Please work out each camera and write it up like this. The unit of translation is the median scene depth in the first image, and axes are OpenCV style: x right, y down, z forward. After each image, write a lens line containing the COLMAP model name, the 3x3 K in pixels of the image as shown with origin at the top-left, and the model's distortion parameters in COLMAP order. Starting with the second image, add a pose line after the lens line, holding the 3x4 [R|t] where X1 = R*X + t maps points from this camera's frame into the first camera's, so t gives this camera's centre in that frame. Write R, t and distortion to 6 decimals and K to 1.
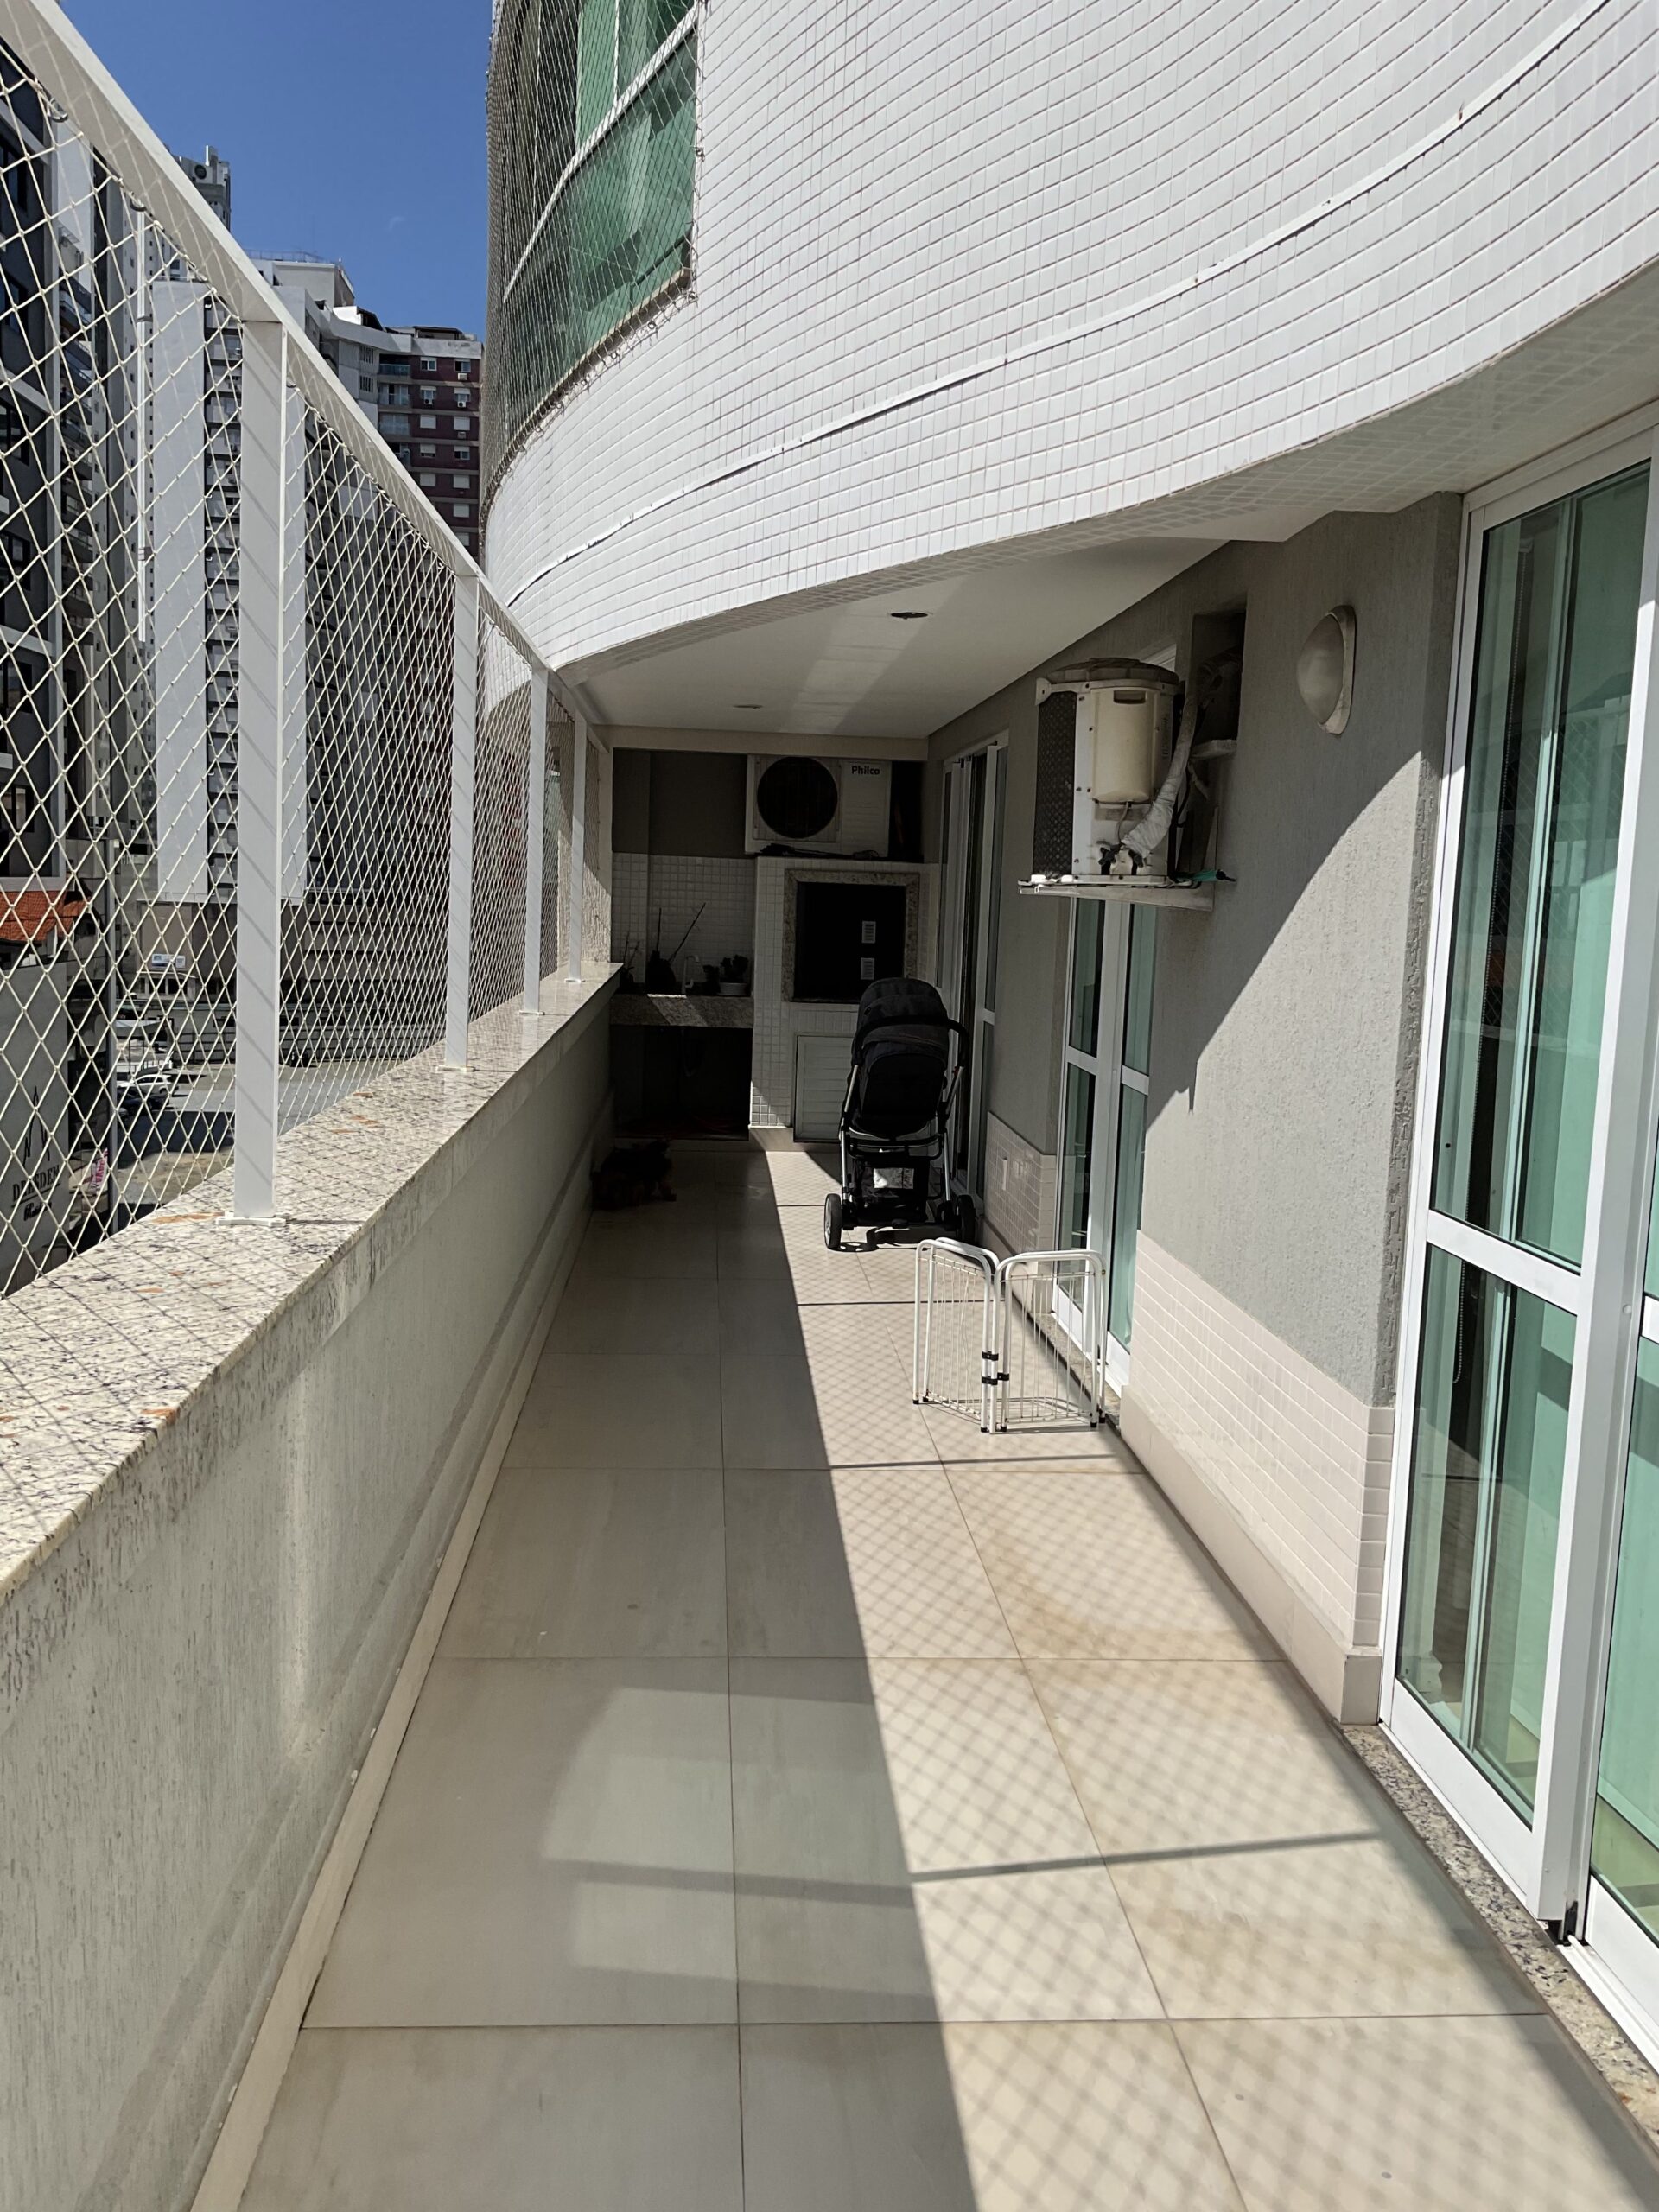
lens RADIAL K [[1831.1, 0, 835.4], [0, 1831.1, 1101.1], [0, 0, 1]] dist [0.138446, -0.293565]
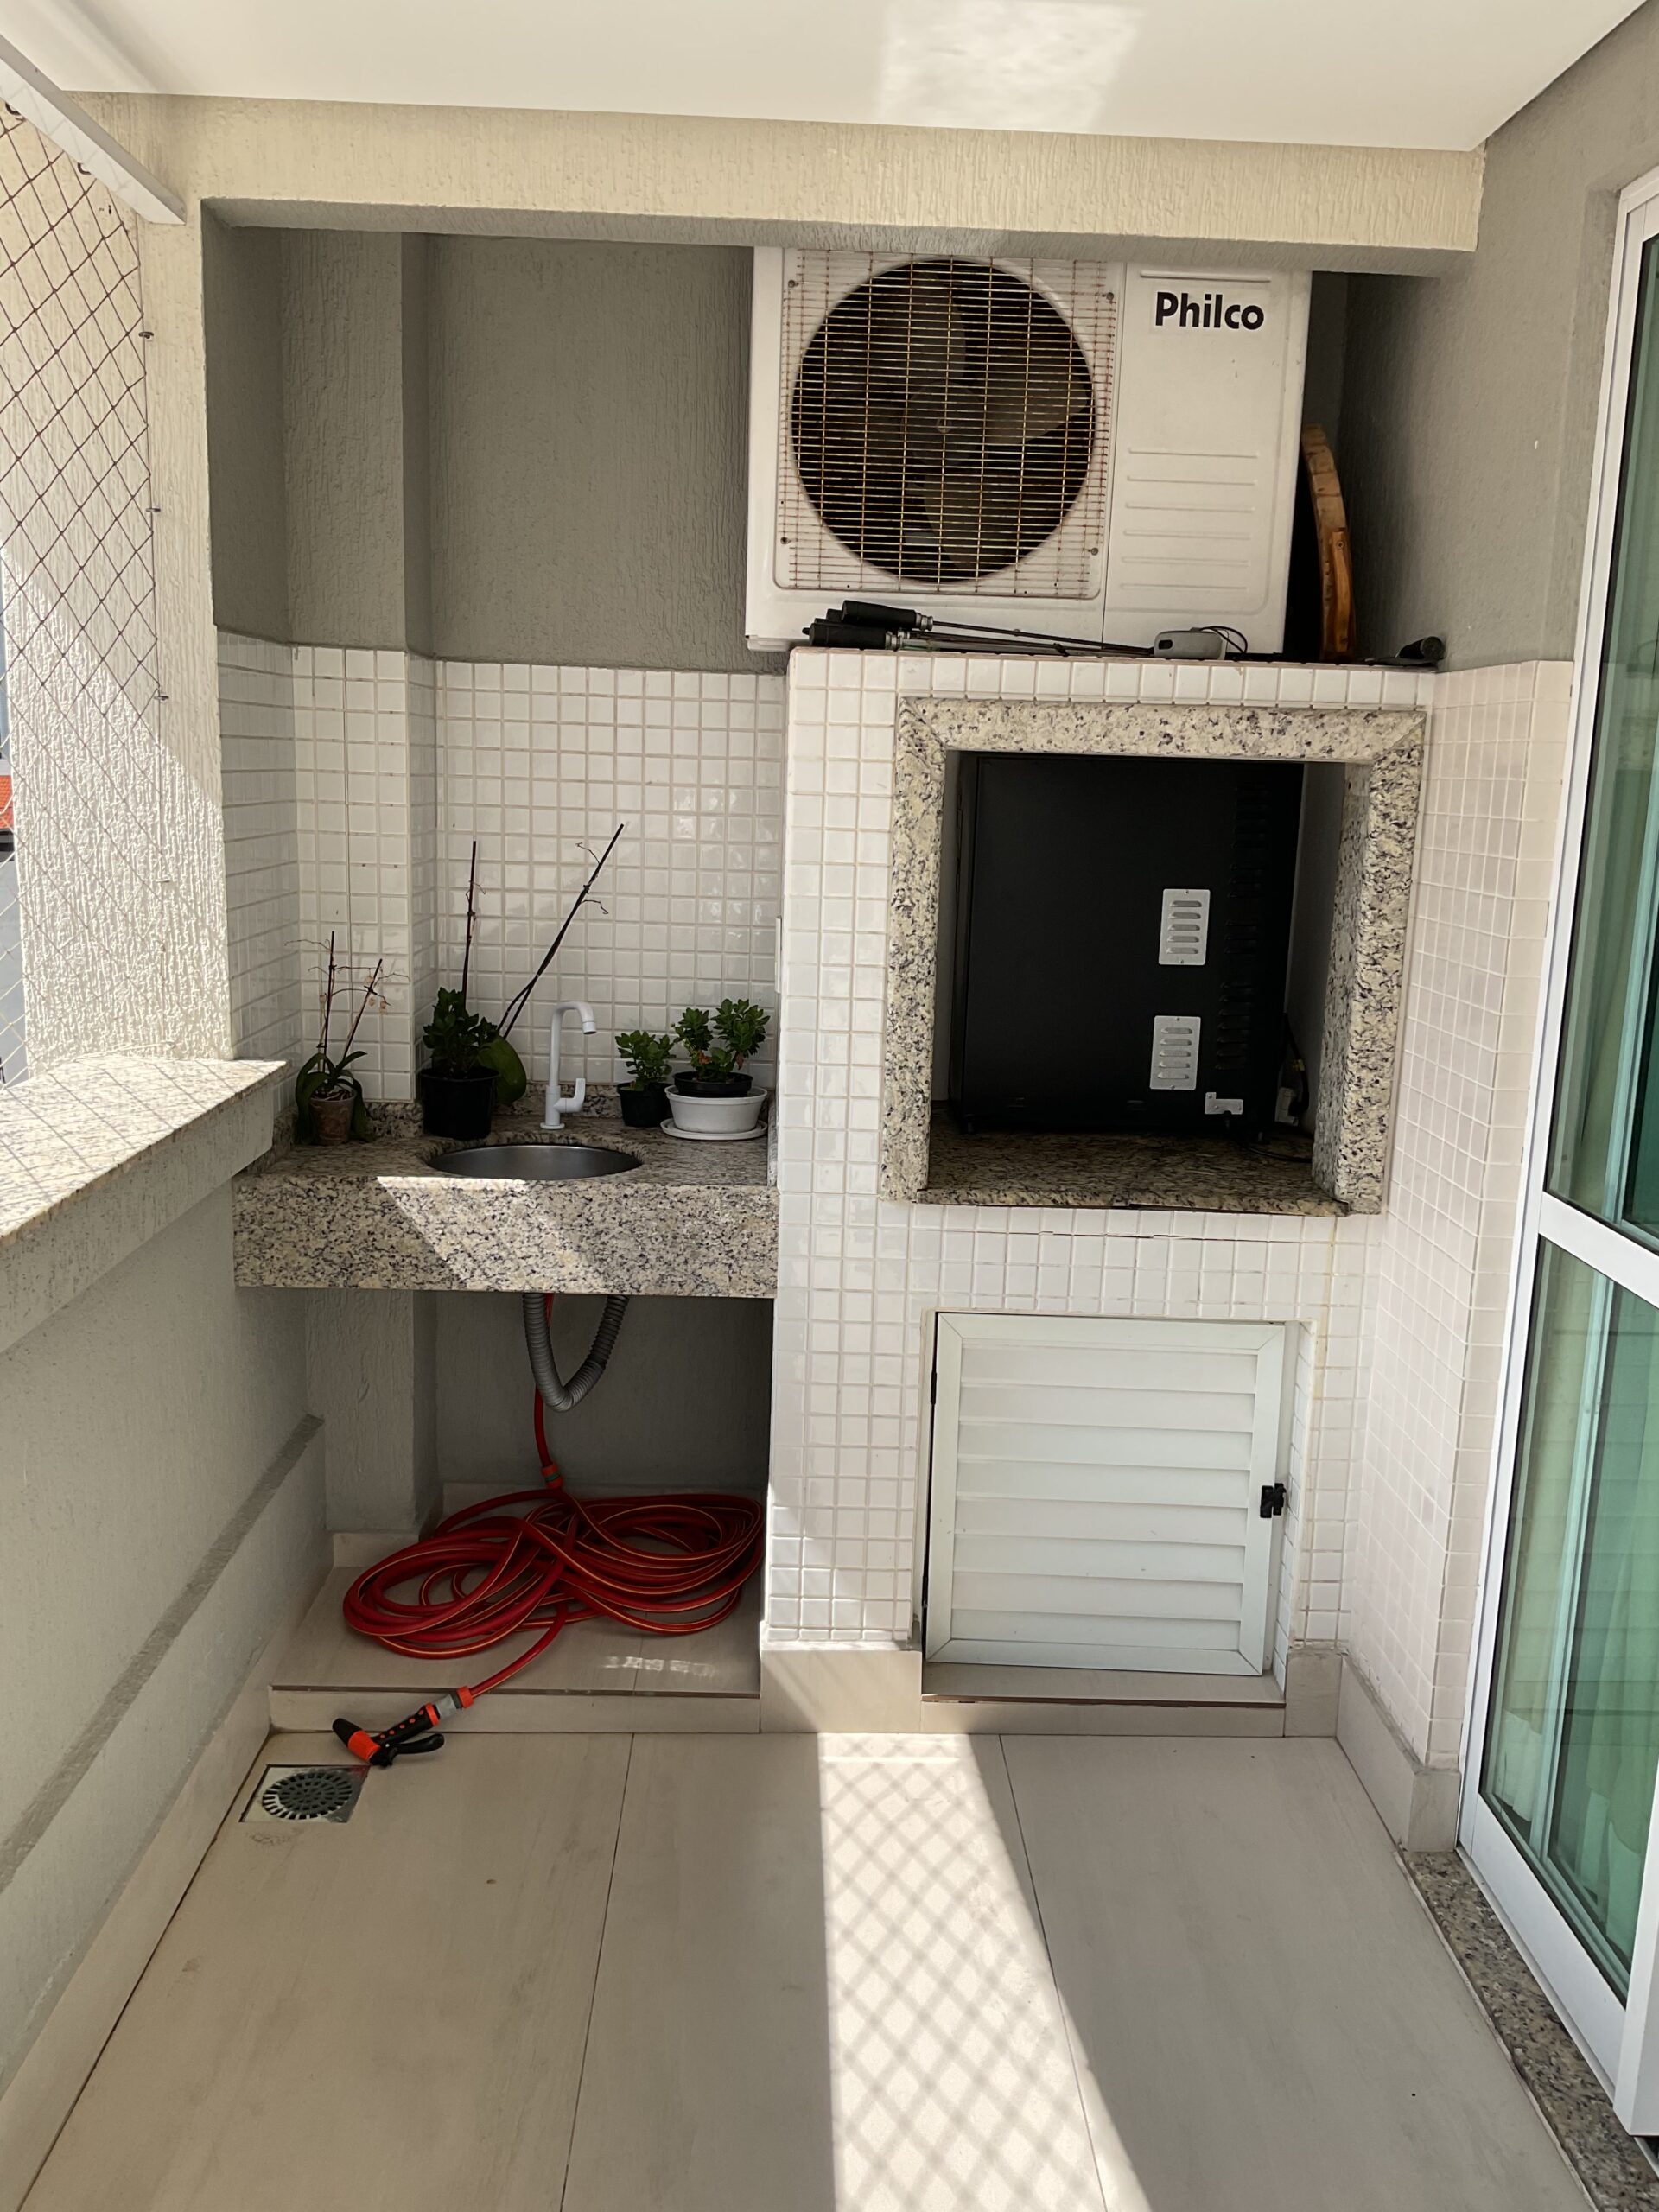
lens RADIAL K [[1831.1, 0, 835.4], [0, 1831.1, 1101.1], [0, 0, 1]] dist [0.138446, -0.293565]
pose [[0.998939, 0.004775, -0.045802, -0.023729], [-0.001908, 0.998047, 0.062438, -0.085632], [0.046011, -0.062285, 0.996997, 0.732430]]
